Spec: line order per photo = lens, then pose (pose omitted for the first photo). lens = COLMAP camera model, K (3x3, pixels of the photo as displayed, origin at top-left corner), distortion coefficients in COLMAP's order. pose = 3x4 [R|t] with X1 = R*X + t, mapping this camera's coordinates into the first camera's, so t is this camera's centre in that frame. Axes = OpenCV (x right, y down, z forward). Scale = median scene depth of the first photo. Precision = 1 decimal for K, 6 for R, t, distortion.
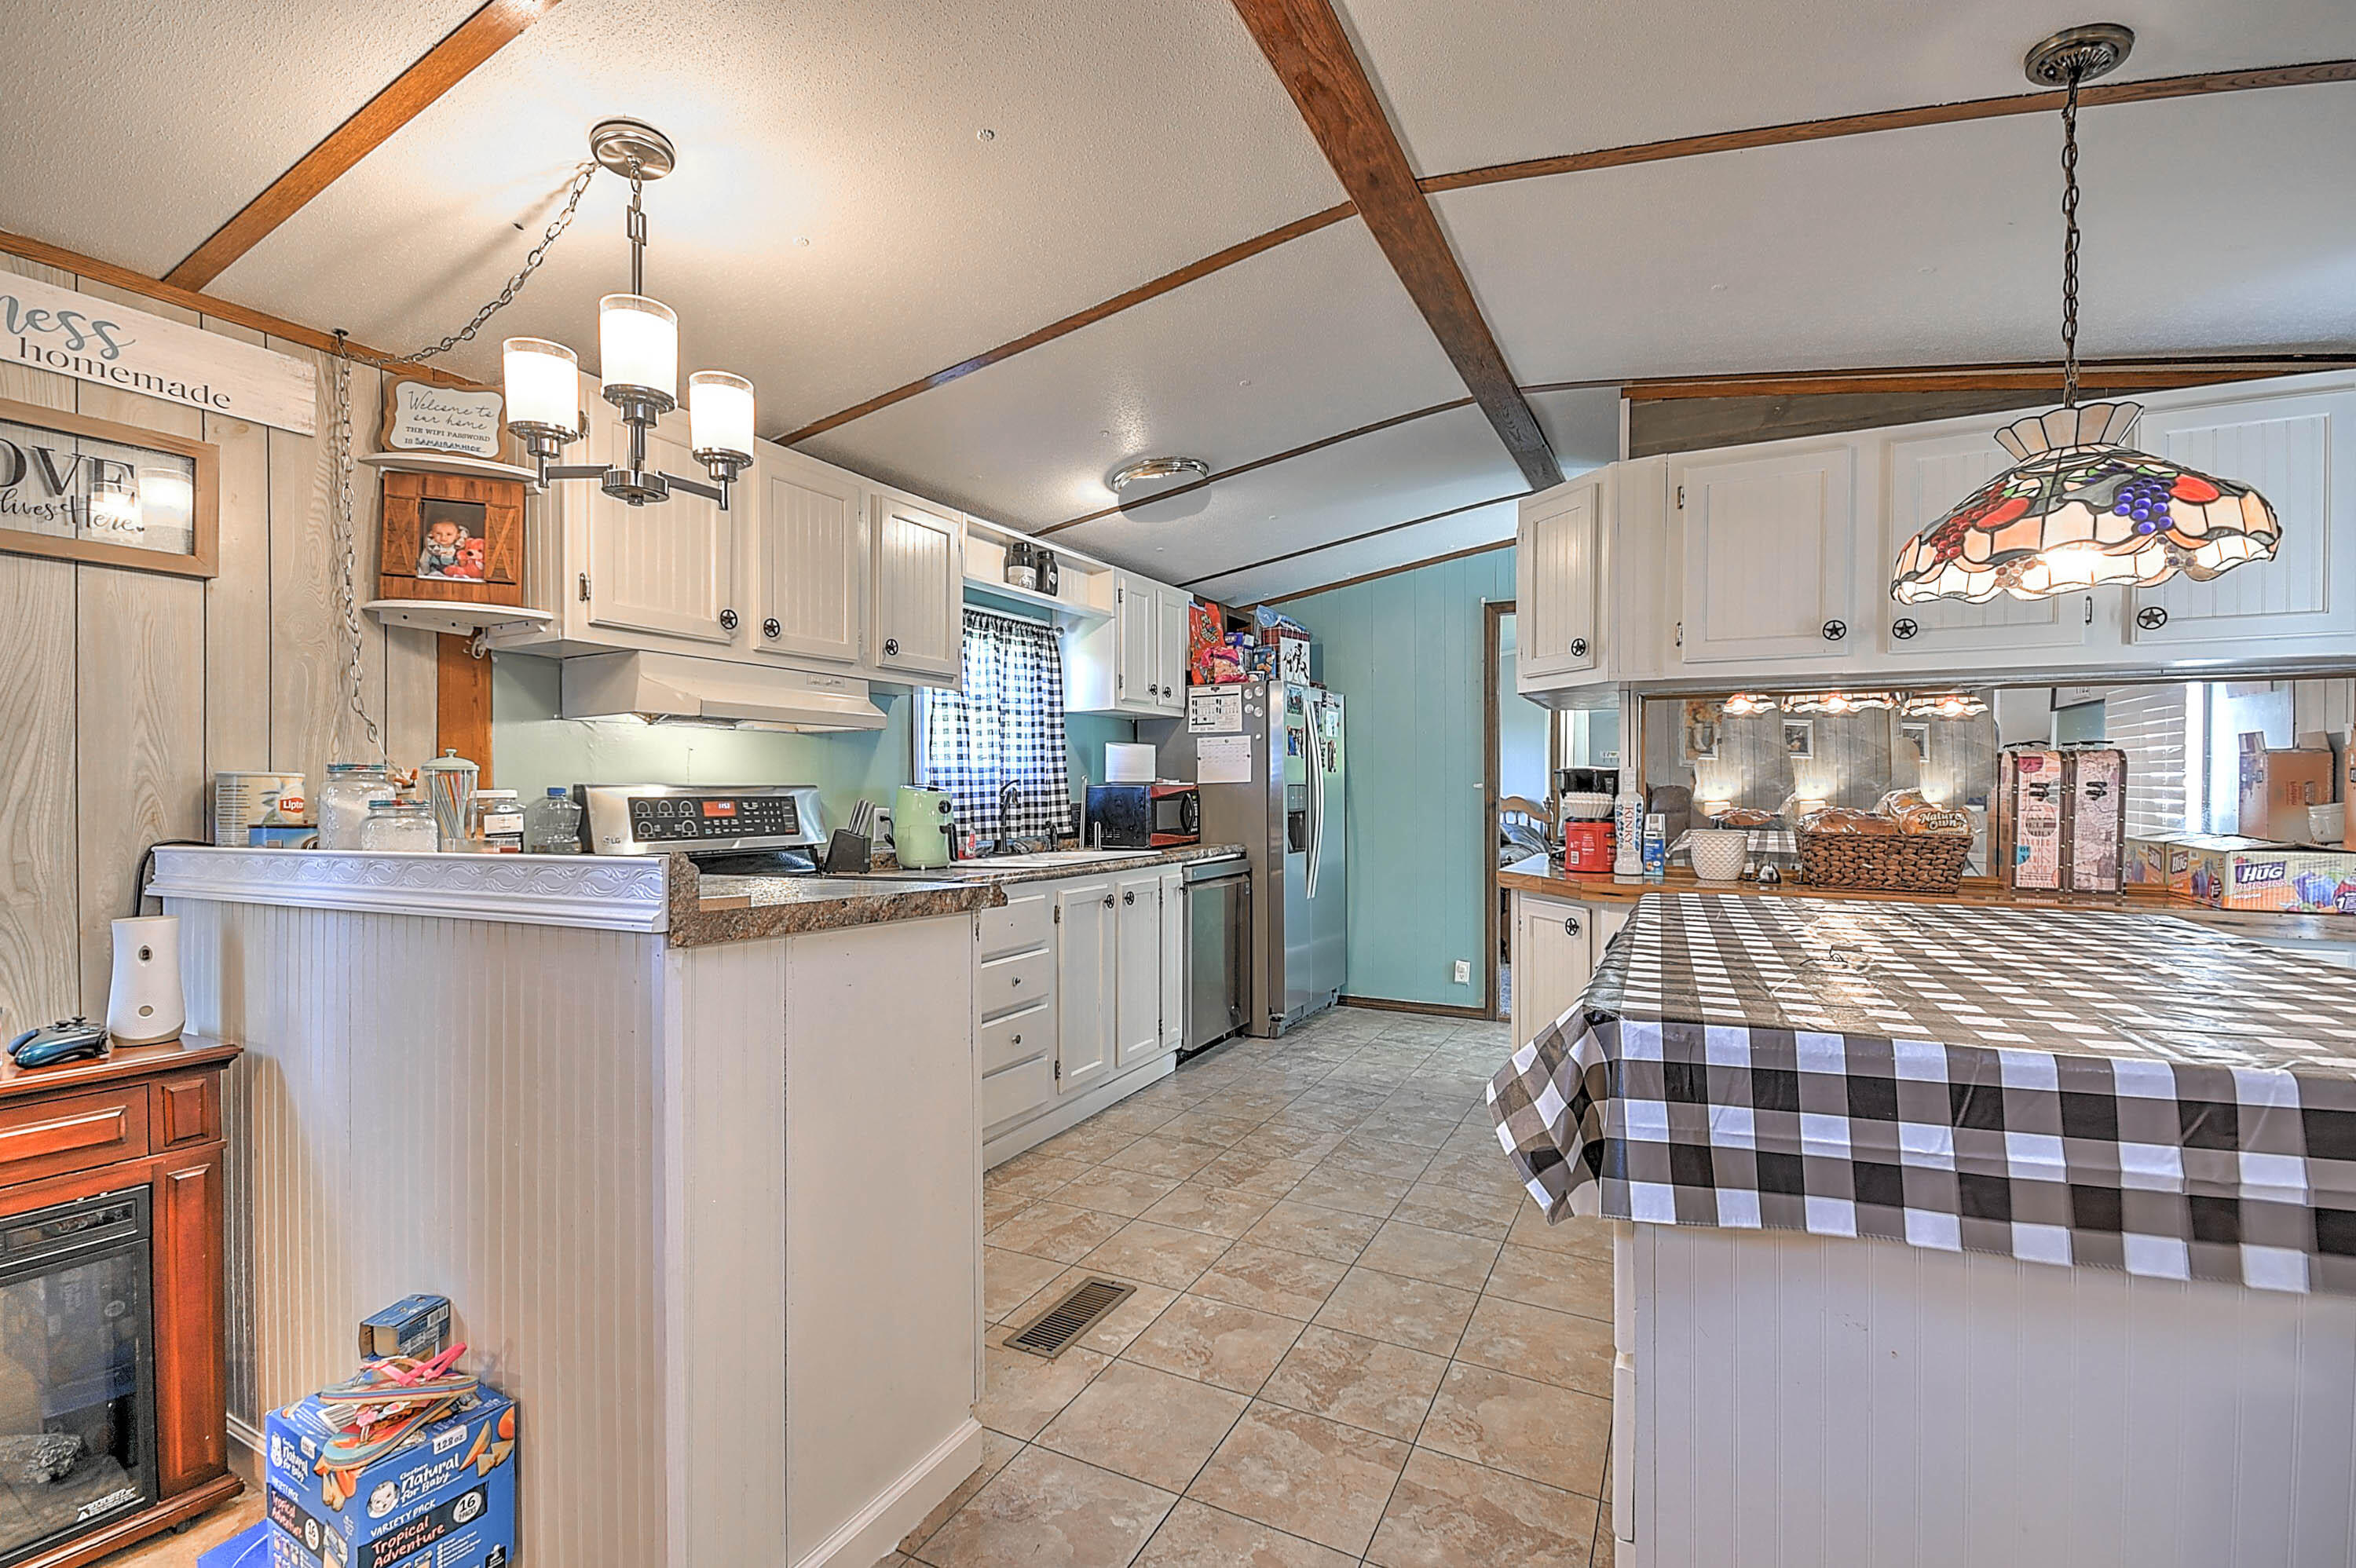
lens RADIAL K [[1035.8, 0, 1178.0], [0, 1035.8, 784.0], [0, 0, 1]] dist [0.025209, -0.015262]
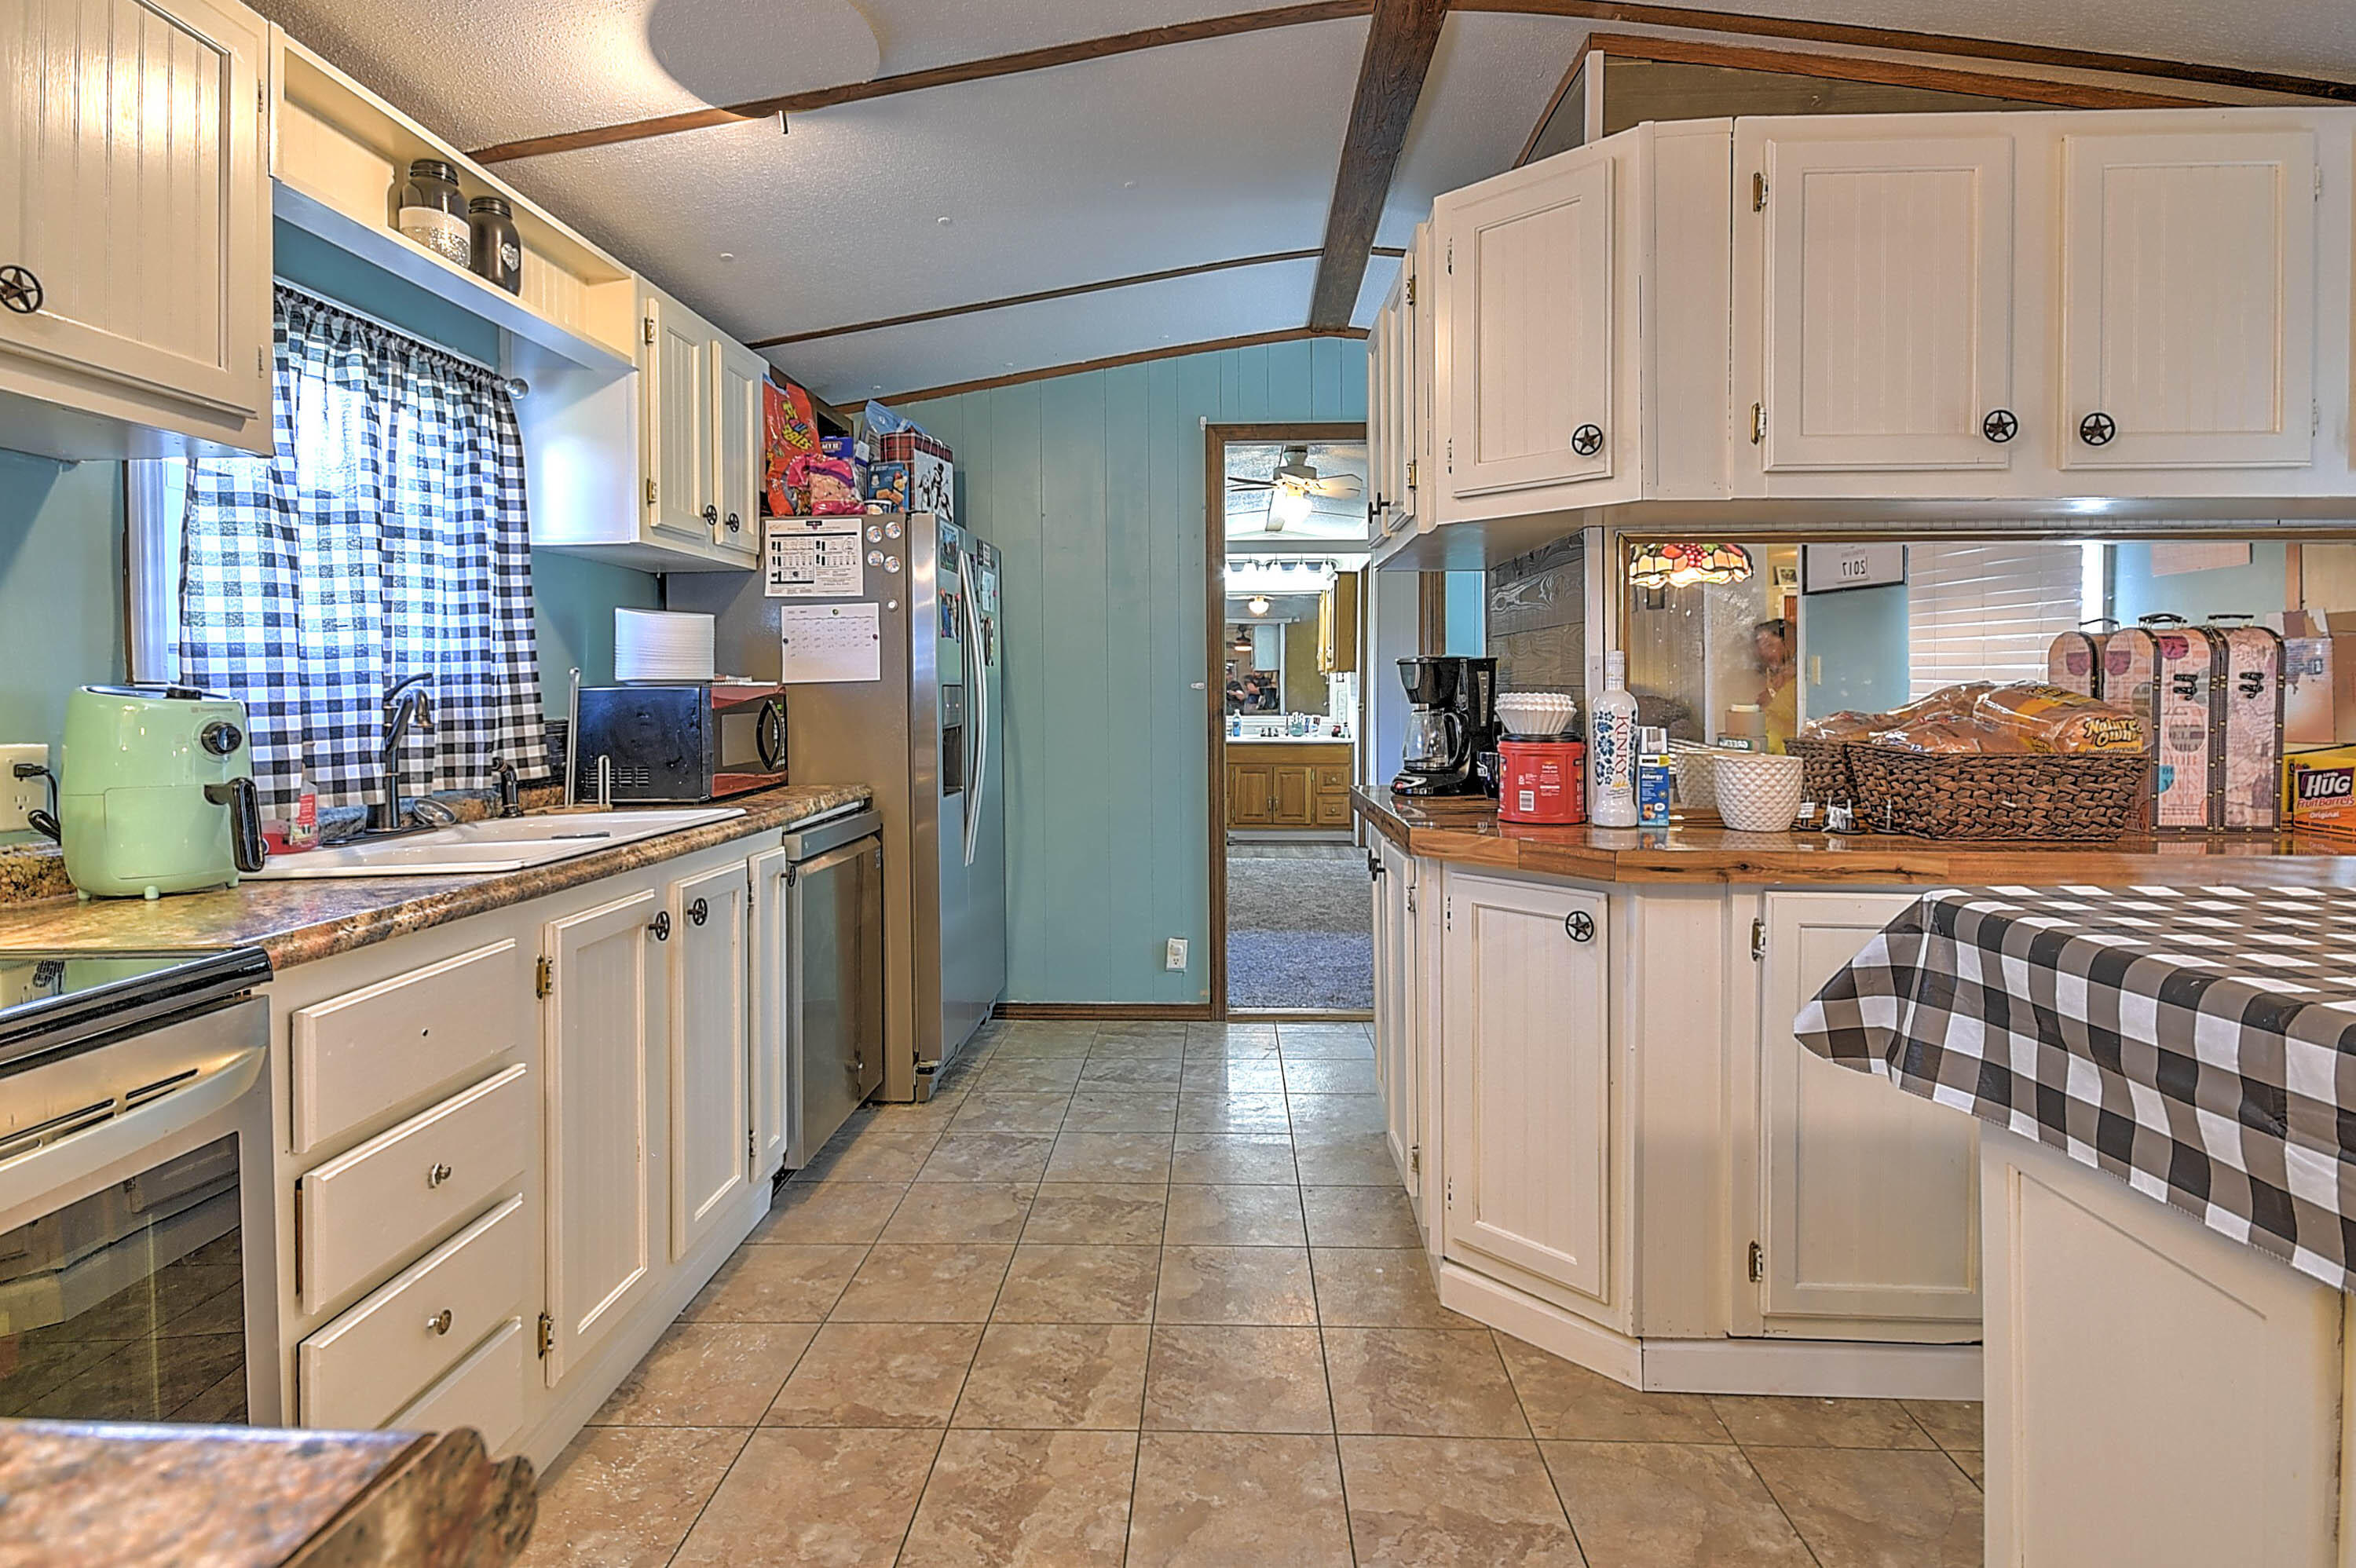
lens RADIAL K [[1171.8, 0, 1177.1], [0, 1171.8, 691.4], [0, 0, 1]] dist [0.016799, 0.000967]
pose [[0.909713, -0.005046, 0.415206, -0.065473], [0.003998, 0.999986, 0.003394, 0.003277], [-0.415218, -0.001428, 0.909721, 0.359533]]
